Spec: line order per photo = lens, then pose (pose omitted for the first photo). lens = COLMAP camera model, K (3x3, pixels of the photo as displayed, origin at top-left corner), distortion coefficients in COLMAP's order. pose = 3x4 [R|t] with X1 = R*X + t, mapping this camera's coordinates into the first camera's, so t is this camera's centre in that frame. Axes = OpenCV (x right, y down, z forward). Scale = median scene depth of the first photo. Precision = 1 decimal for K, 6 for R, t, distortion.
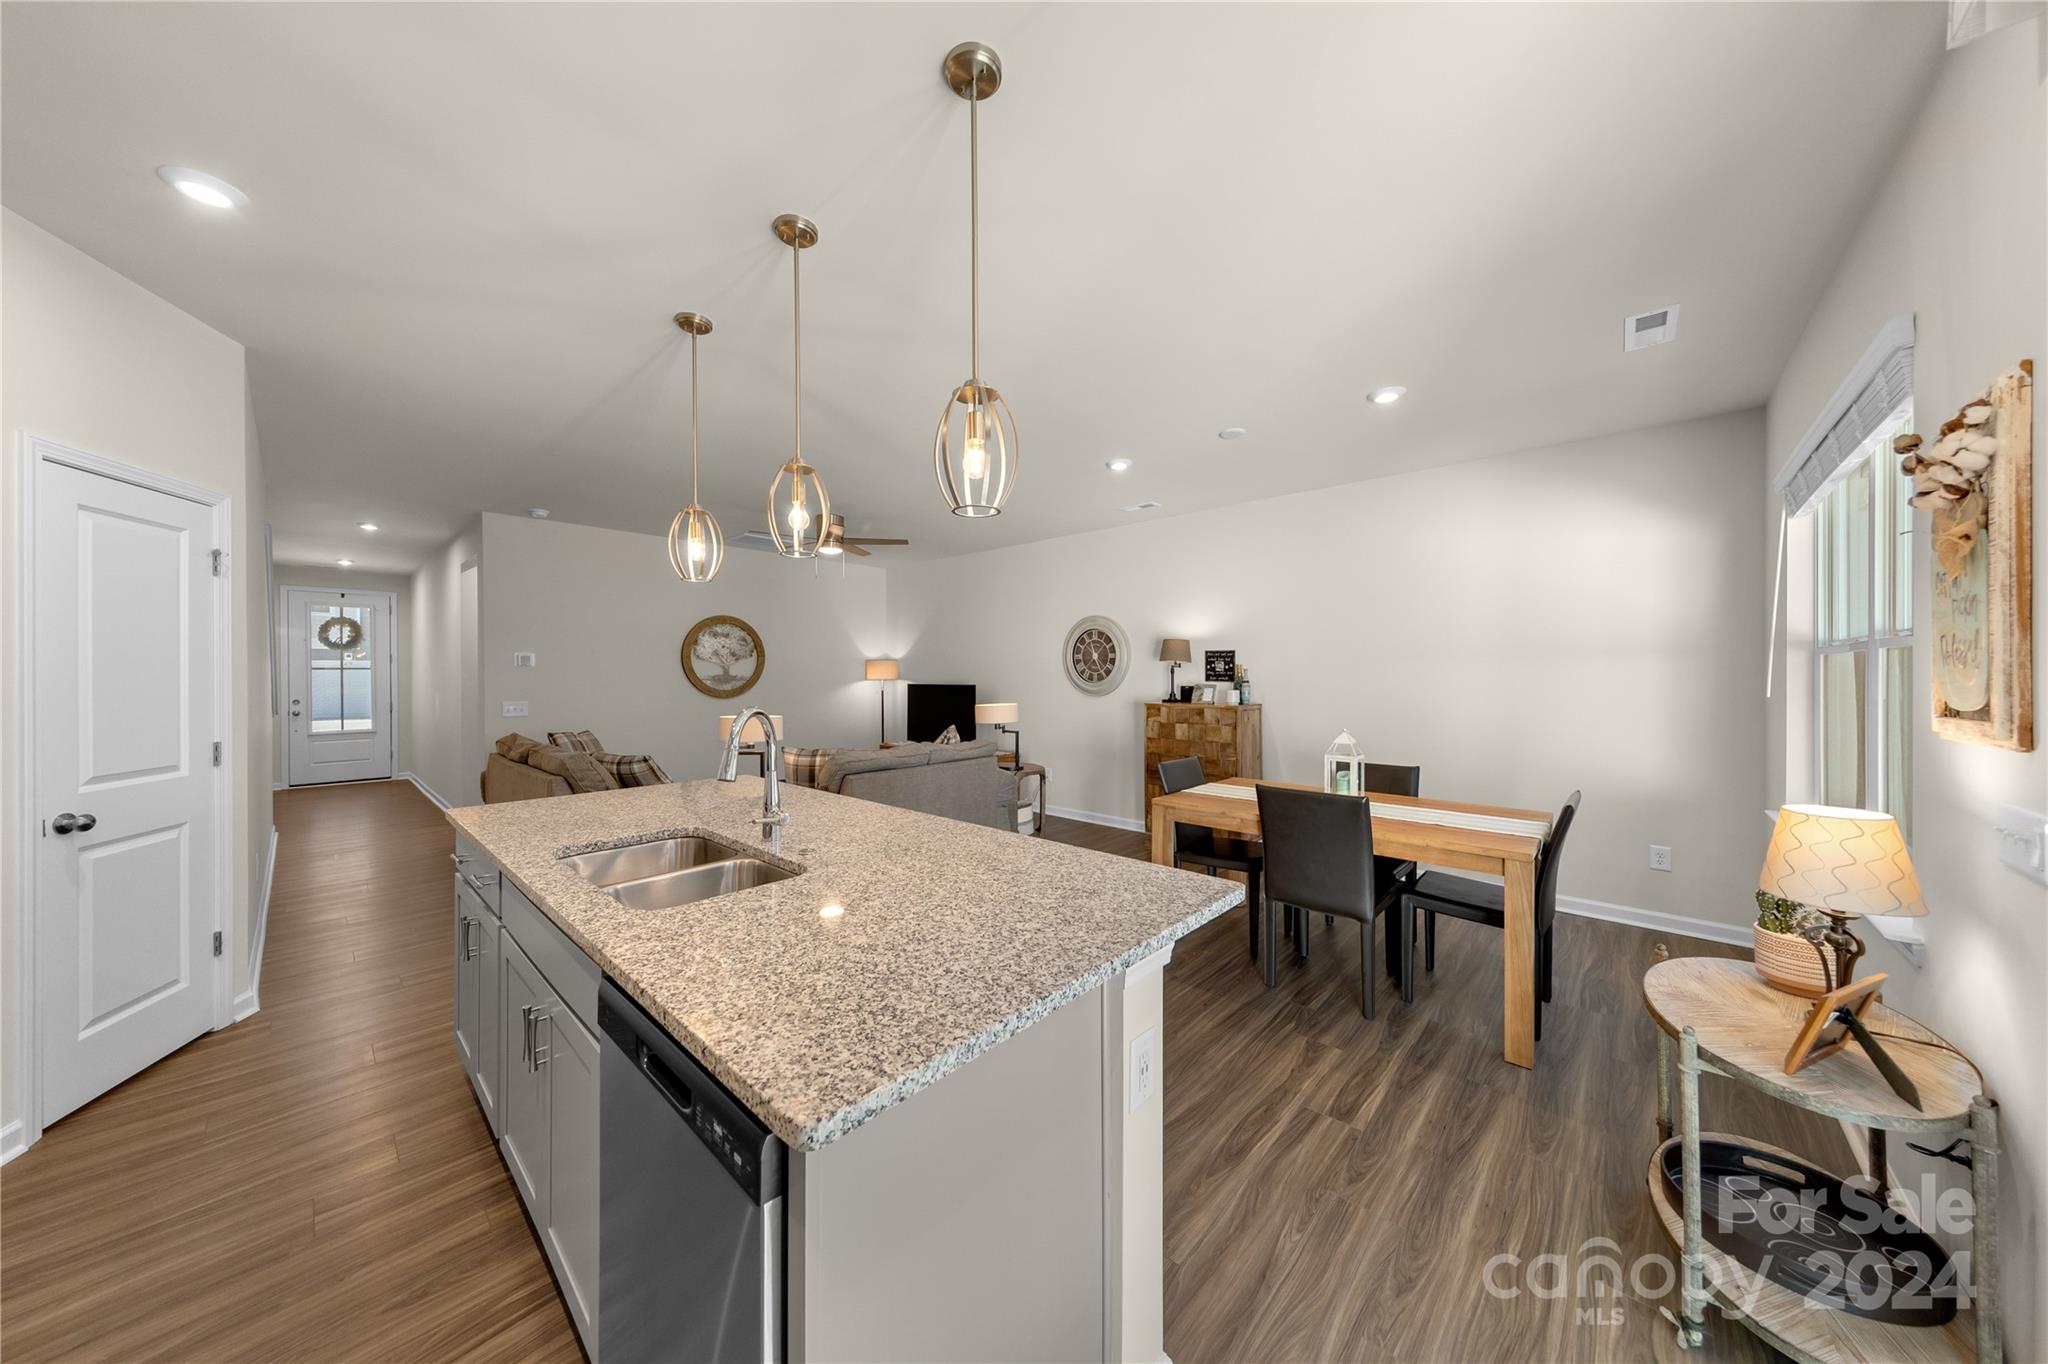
lens RADIAL K [[657.7, 0, 1035.9], [0, 657.7, 665.3], [0, 0, 1]] dist [0.000617, 0.000200]
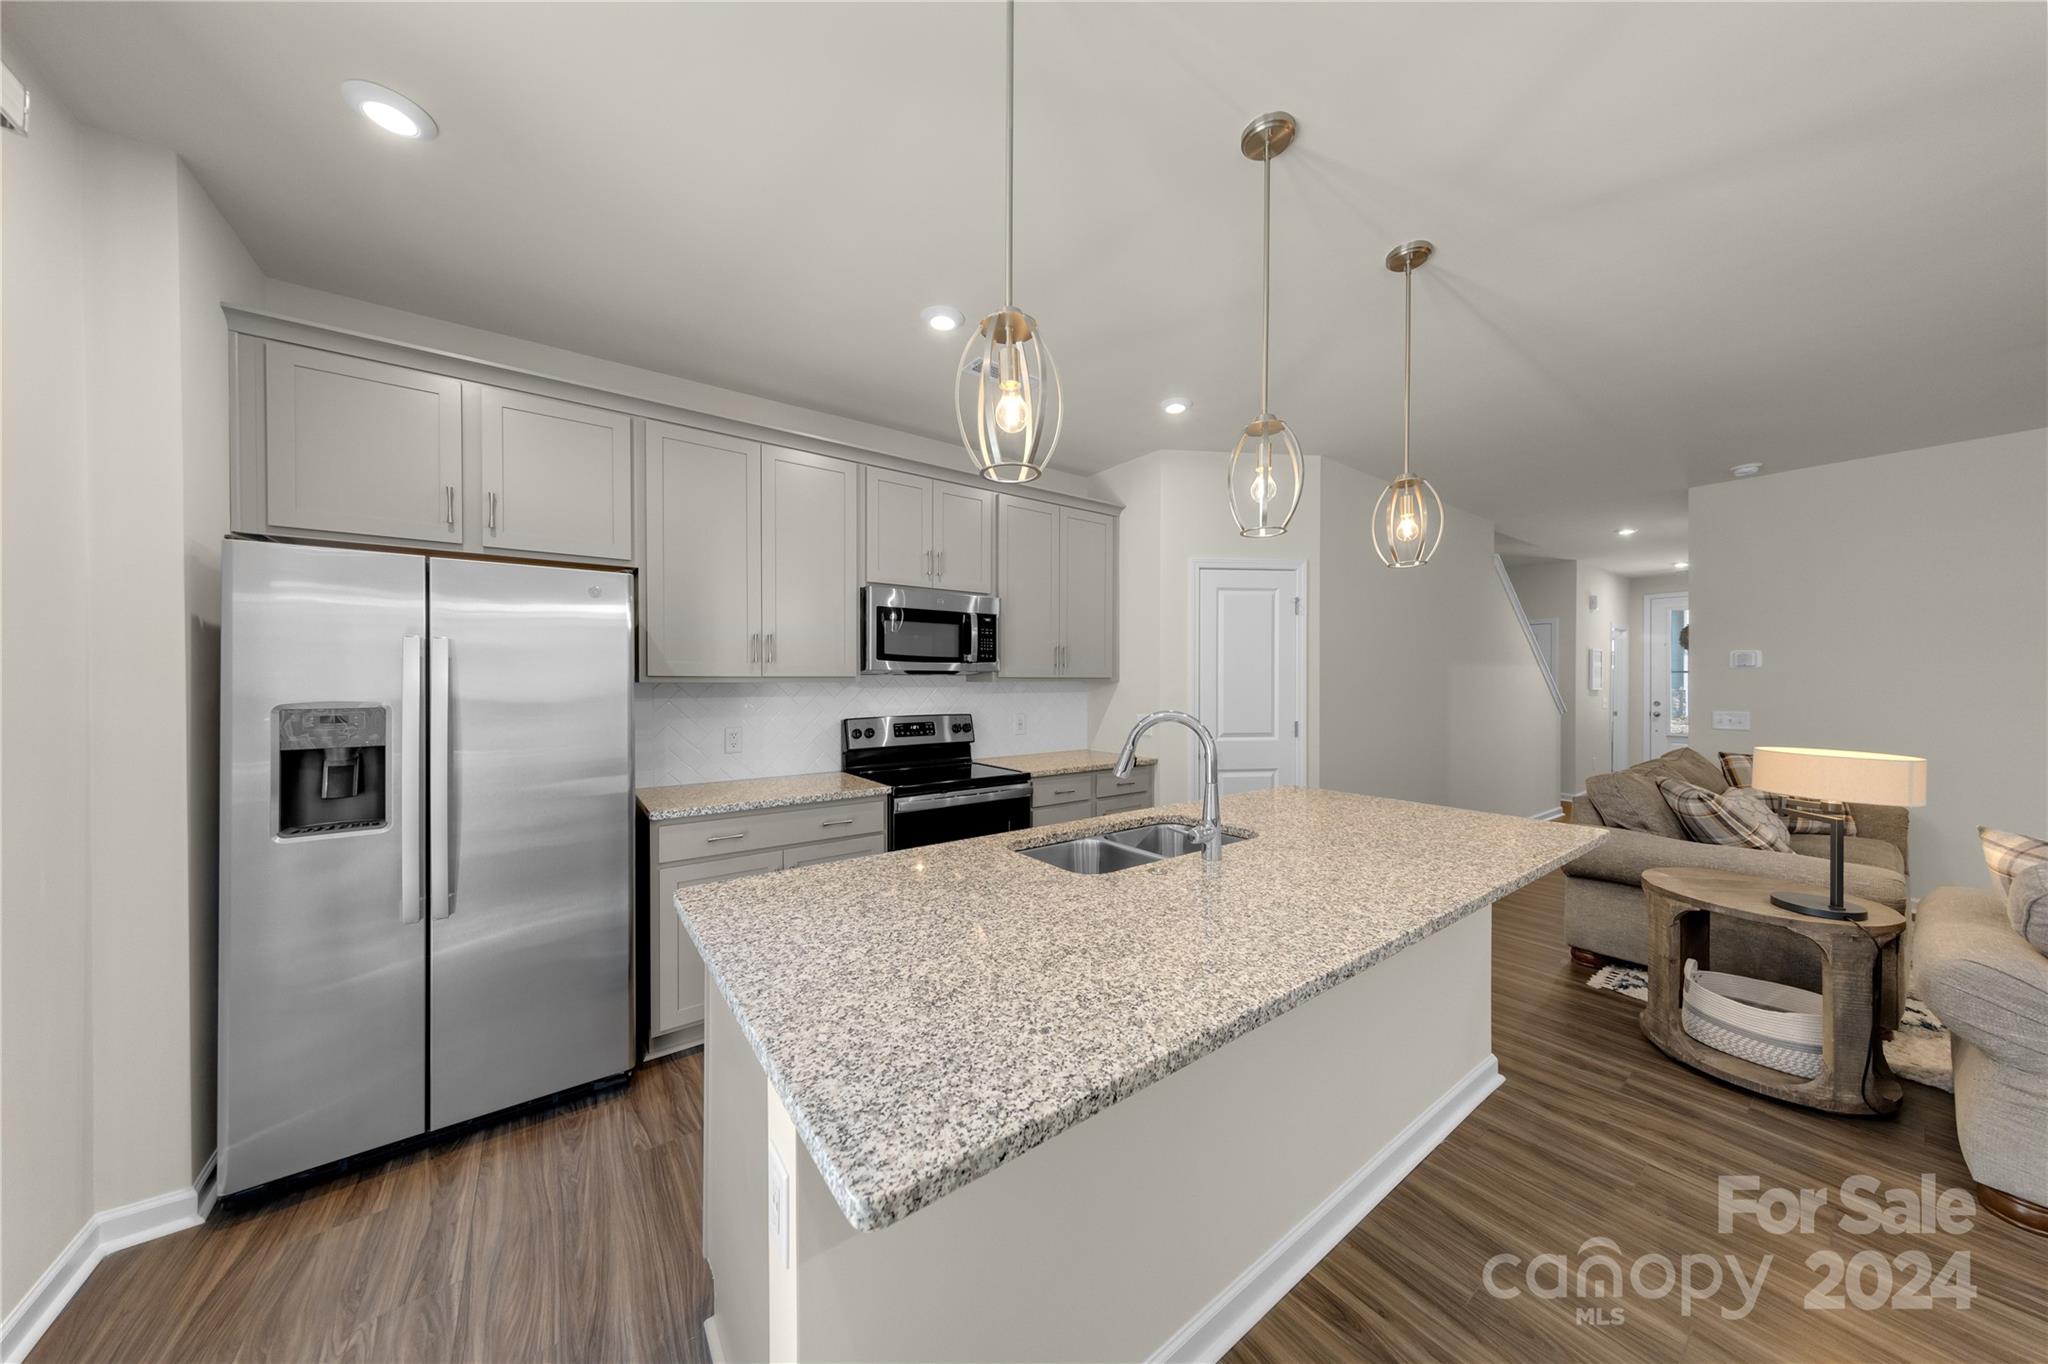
lens RADIAL K [[657.7, 0, 1021.1], [0, 657.7, 680.3], [0, 0, 1]] dist [0.000617, 0.000200]
pose [[-0.216700, 0.003148, -0.976233, 0.406522], [0.014730, 0.999892, -0.000045, 0.009875], [0.976127, -0.014389, -0.216723, 0.701202]]
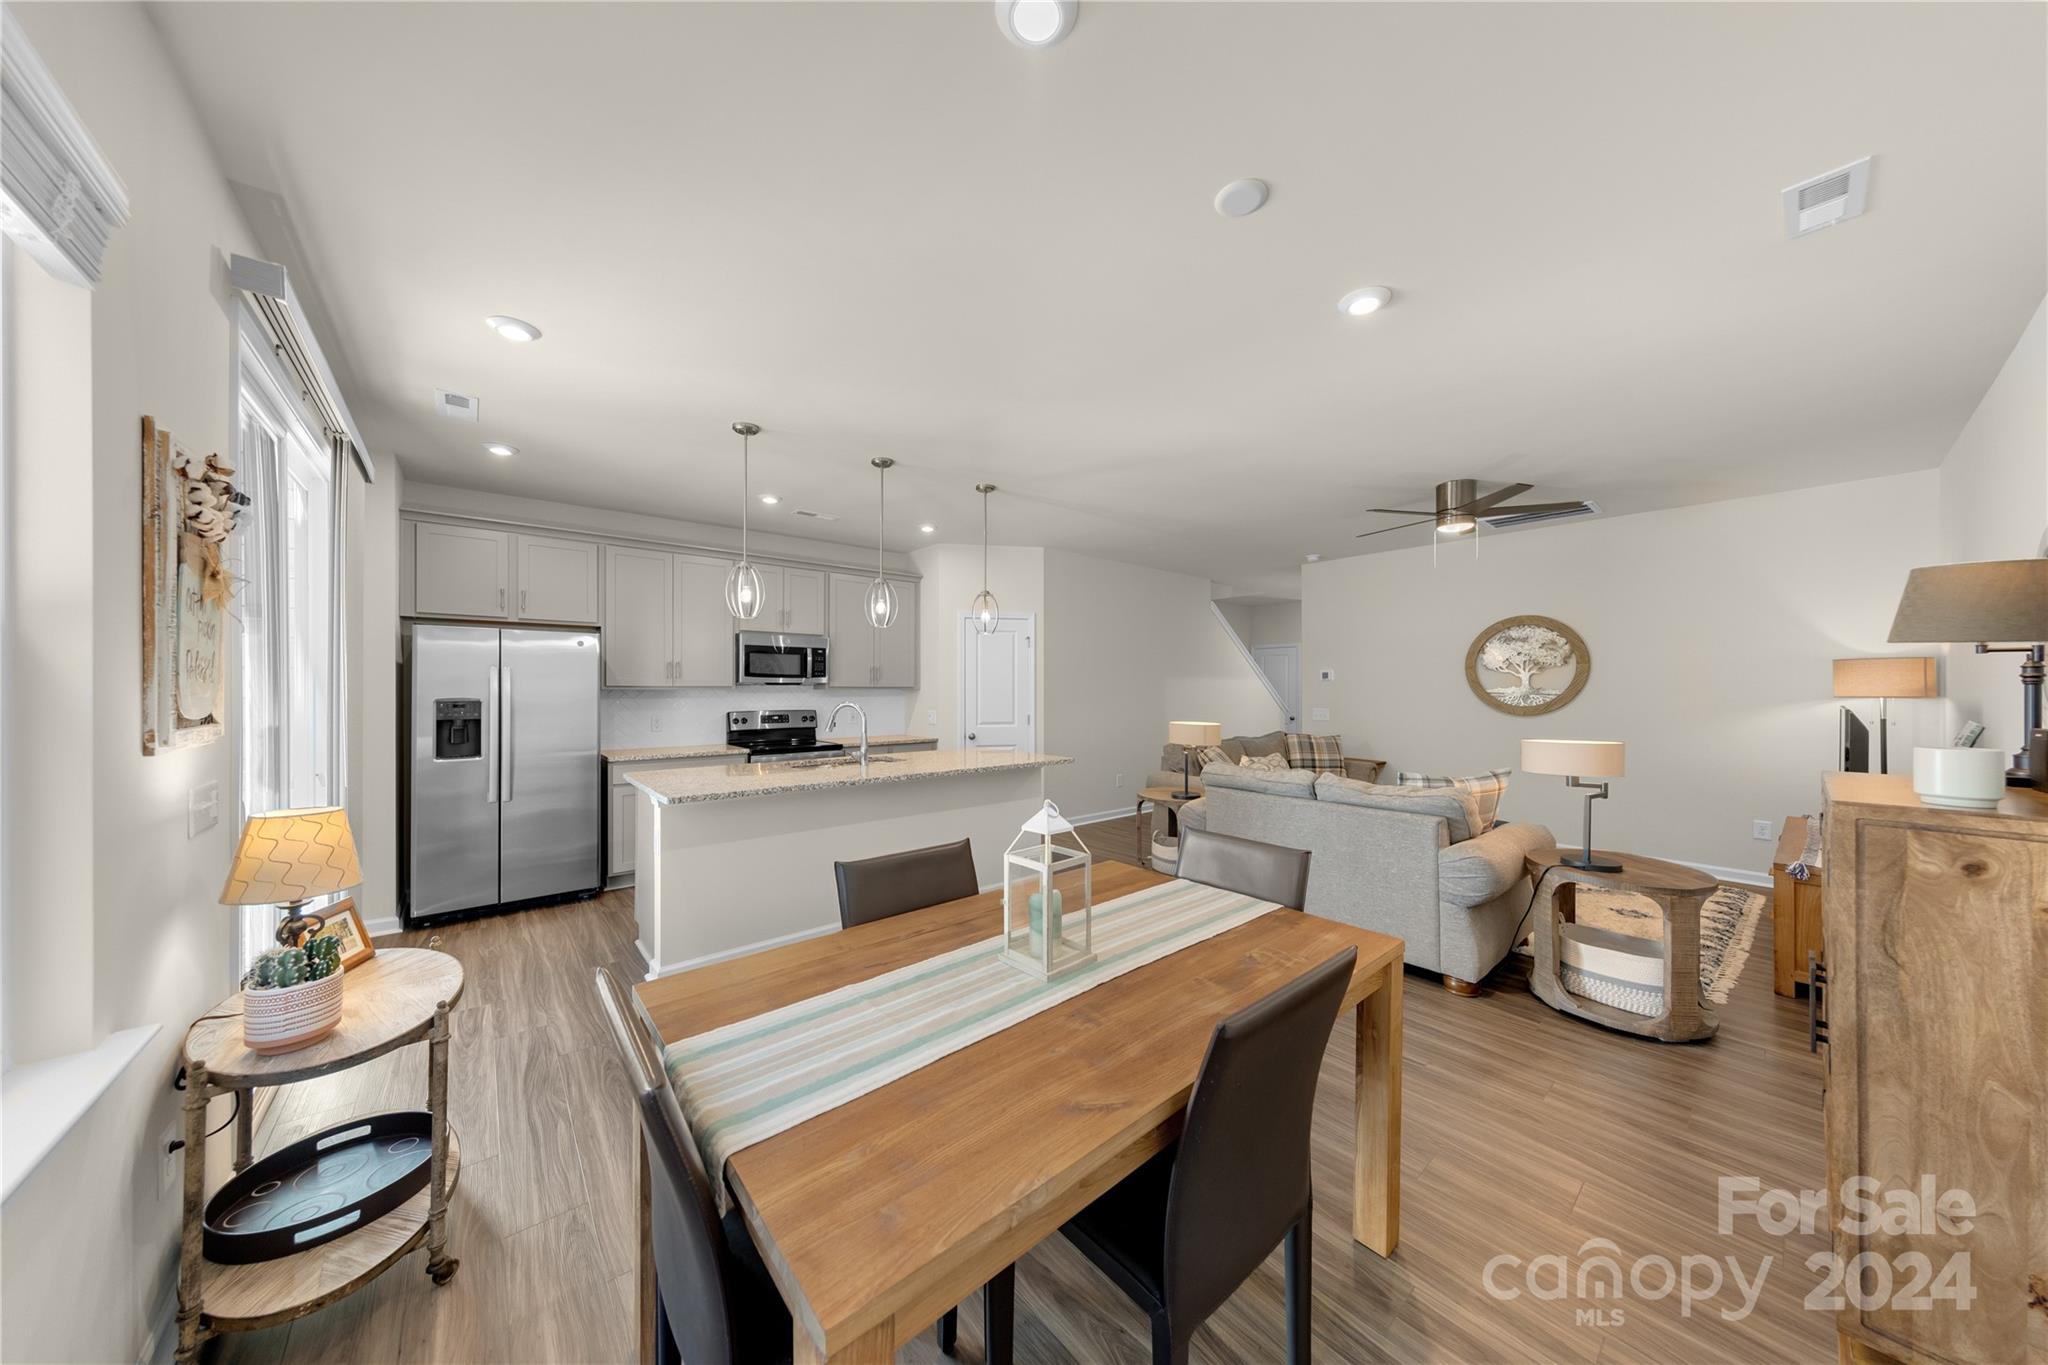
lens RADIAL K [[657.7, 0, 1020.5], [0, 657.7, 683.9], [0, 0, 1]] dist [0.000617, 0.000200]
pose [[-0.146463, -0.004944, -0.989204, 1.222103], [0.013929, 0.999878, -0.007059, 0.018956], [0.989118, -0.014813, -0.146376, 1.358511]]
